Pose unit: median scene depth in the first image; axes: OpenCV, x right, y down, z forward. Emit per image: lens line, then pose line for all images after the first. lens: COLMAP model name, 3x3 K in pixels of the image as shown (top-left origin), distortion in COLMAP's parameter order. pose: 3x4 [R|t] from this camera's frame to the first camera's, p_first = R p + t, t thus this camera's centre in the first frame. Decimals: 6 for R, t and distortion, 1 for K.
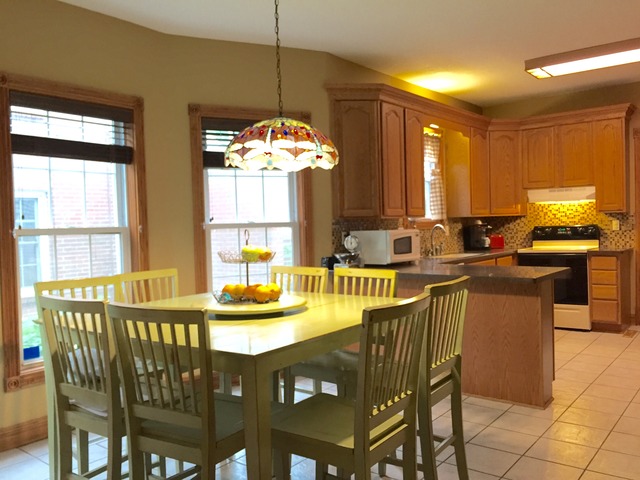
lens RADIAL K [[547.4, 0, 320.0], [0, 547.4, 240.0], [0, 0, 1]] dist [0.035935, -0.010648]
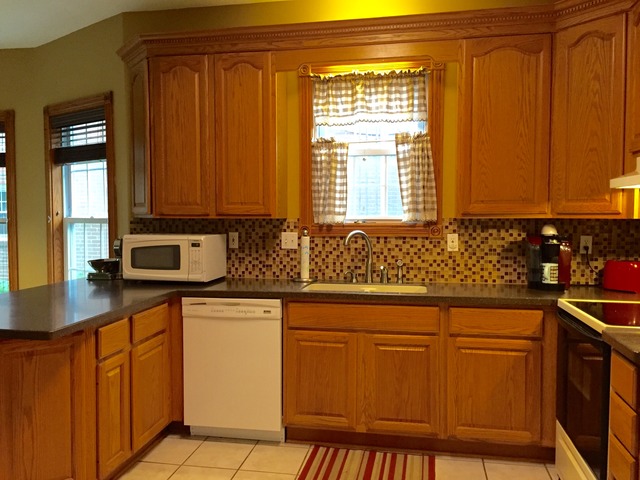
lens RADIAL K [[547.4, 0, 320.0], [0, 547.4, 240.0], [0, 0, 1]] dist [0.035935, -0.010648]
pose [[0.463998, 0.070335, -0.883039, 0.872689], [-0.040139, 0.997488, 0.058360, -0.061907], [0.884926, 0.008366, 0.465656, 0.854388]]
